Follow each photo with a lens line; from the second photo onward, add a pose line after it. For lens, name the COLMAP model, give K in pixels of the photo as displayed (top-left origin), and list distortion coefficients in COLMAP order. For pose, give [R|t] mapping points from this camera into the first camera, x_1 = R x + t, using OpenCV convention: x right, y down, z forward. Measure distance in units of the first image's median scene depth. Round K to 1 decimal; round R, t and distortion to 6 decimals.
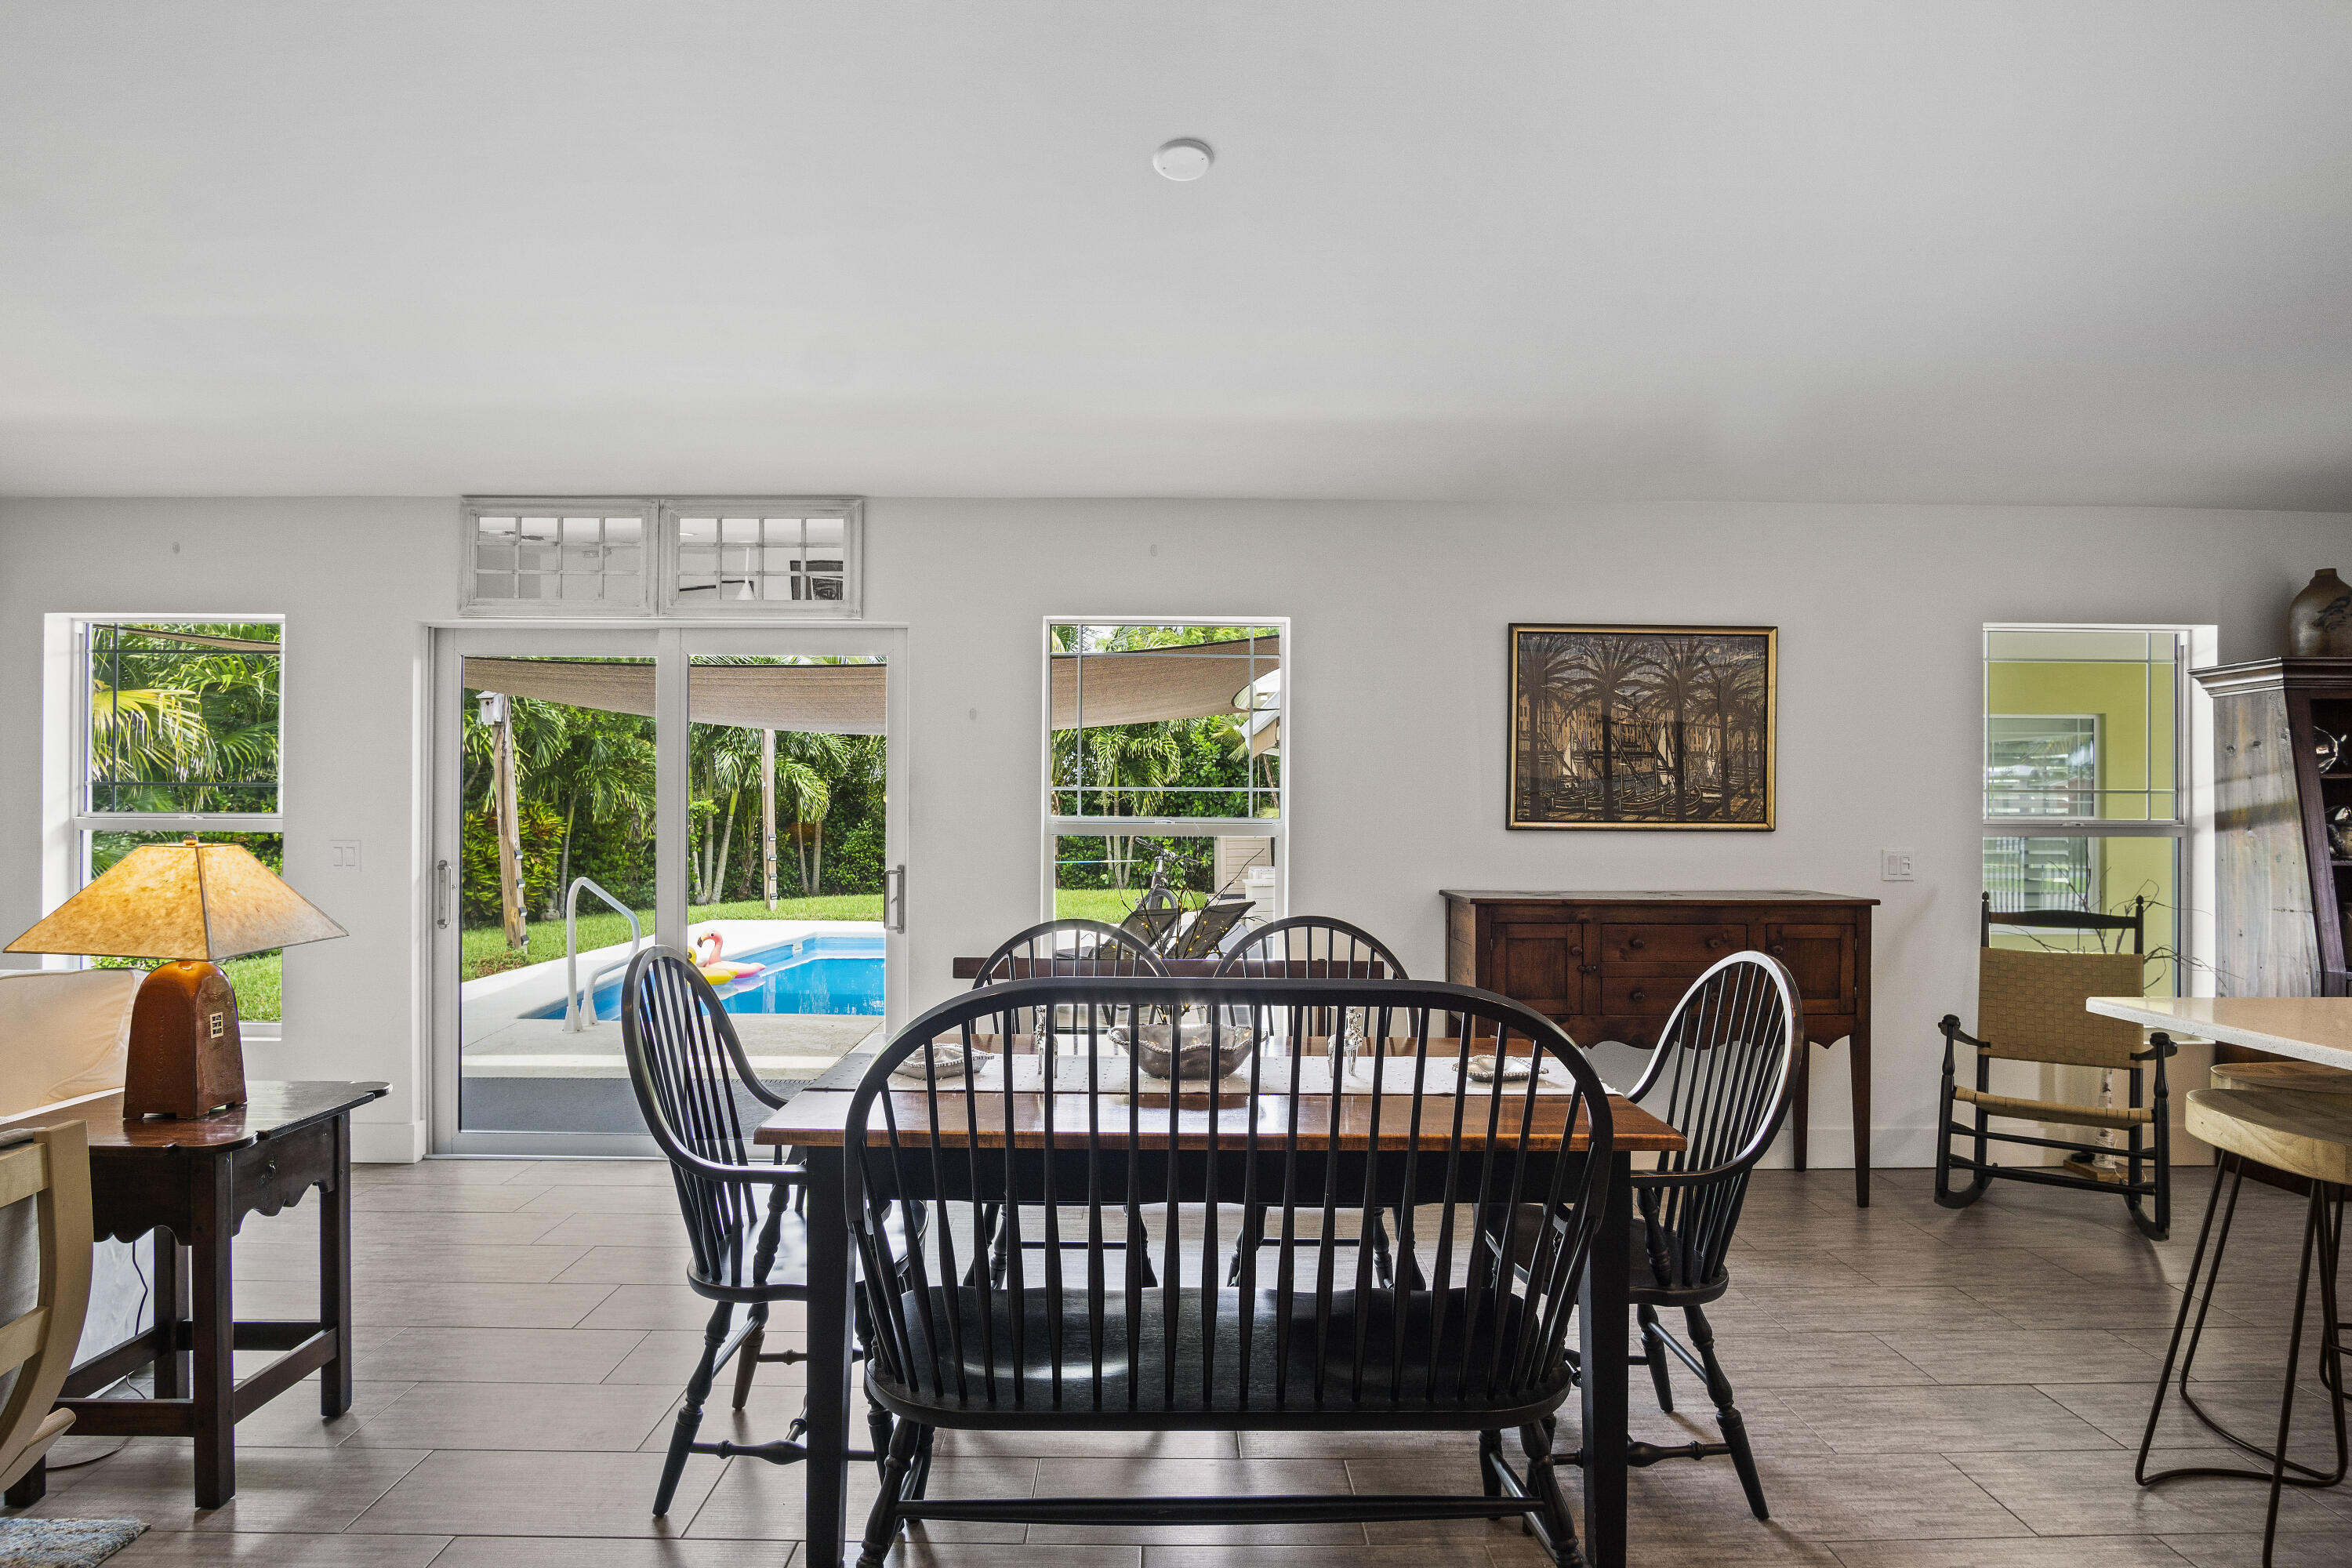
lens RADIAL K [[1382.7, 0, 1176.0], [0, 1382.7, 784.0], [0, 0, 1]] dist [-0.003678, -0.000854]
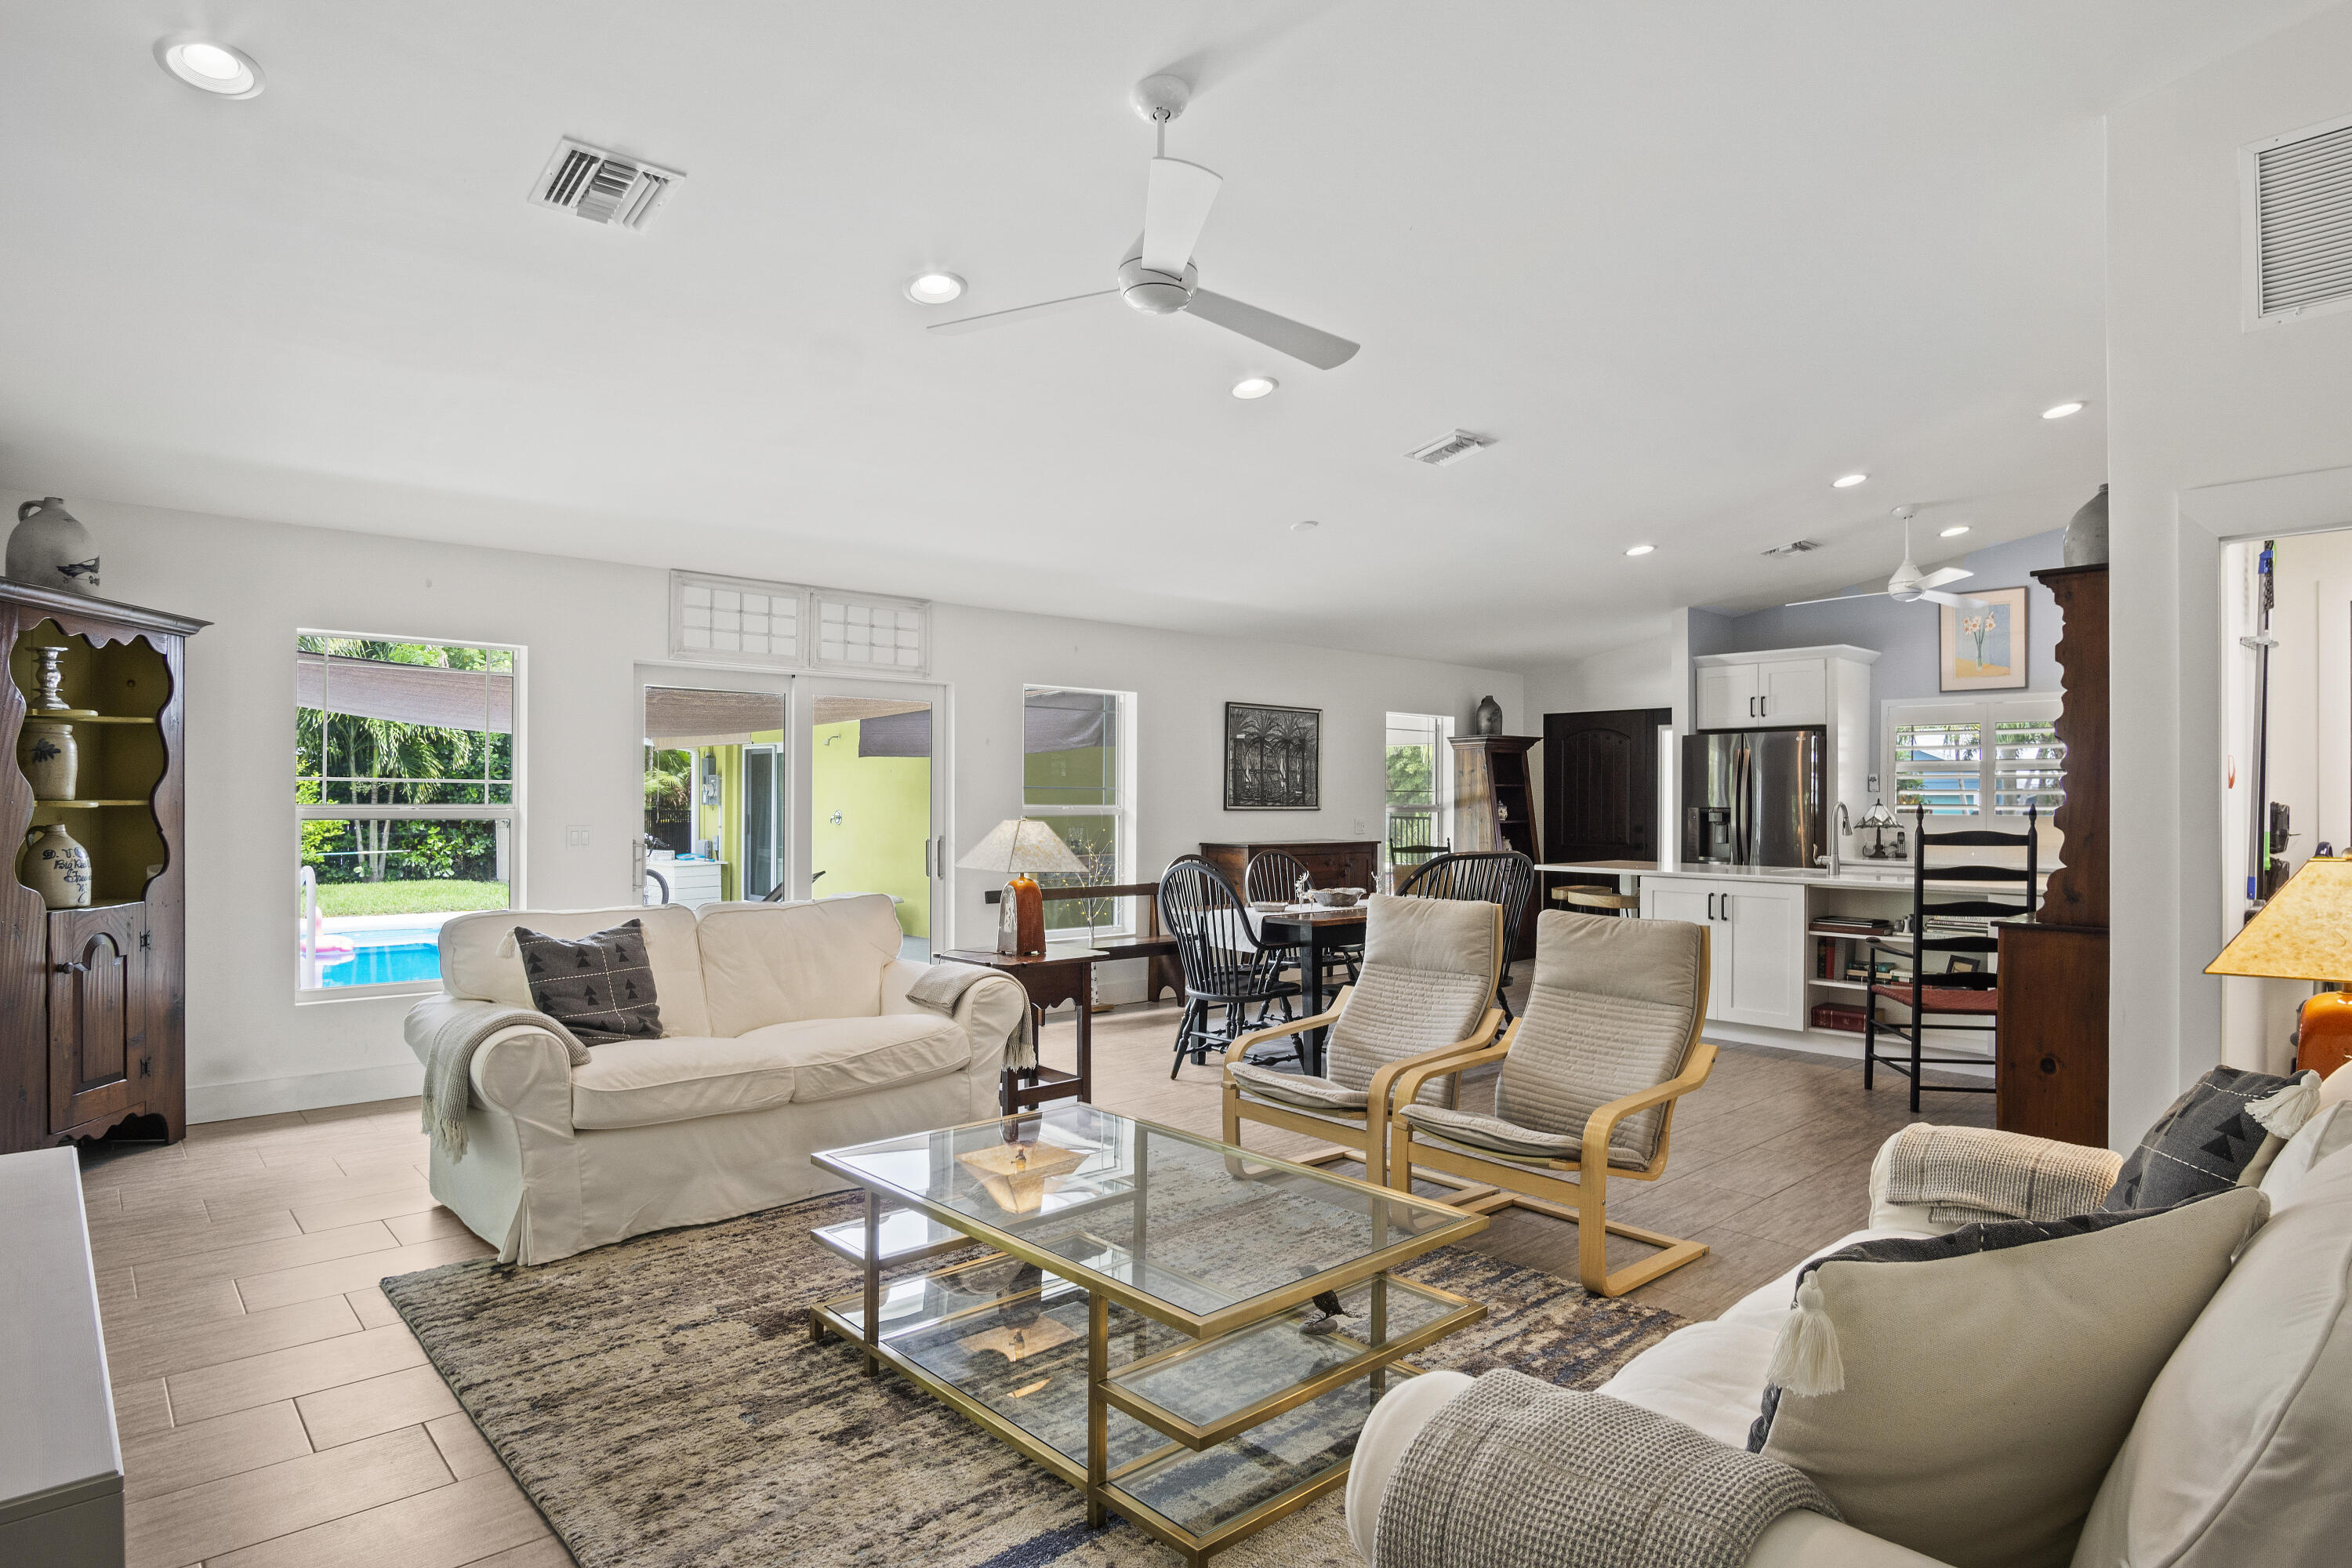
lens RADIAL K [[1382.7, 0, 1176.0], [0, 1382.7, 784.0], [0, 0, 1]] dist [-0.003678, -0.000854]
pose [[0.719695, 0.004471, 0.694276, -1.128759], [-0.010351, 0.999937, 0.004291, -0.009789], [-0.694213, -0.010274, 0.719696, -0.323363]]
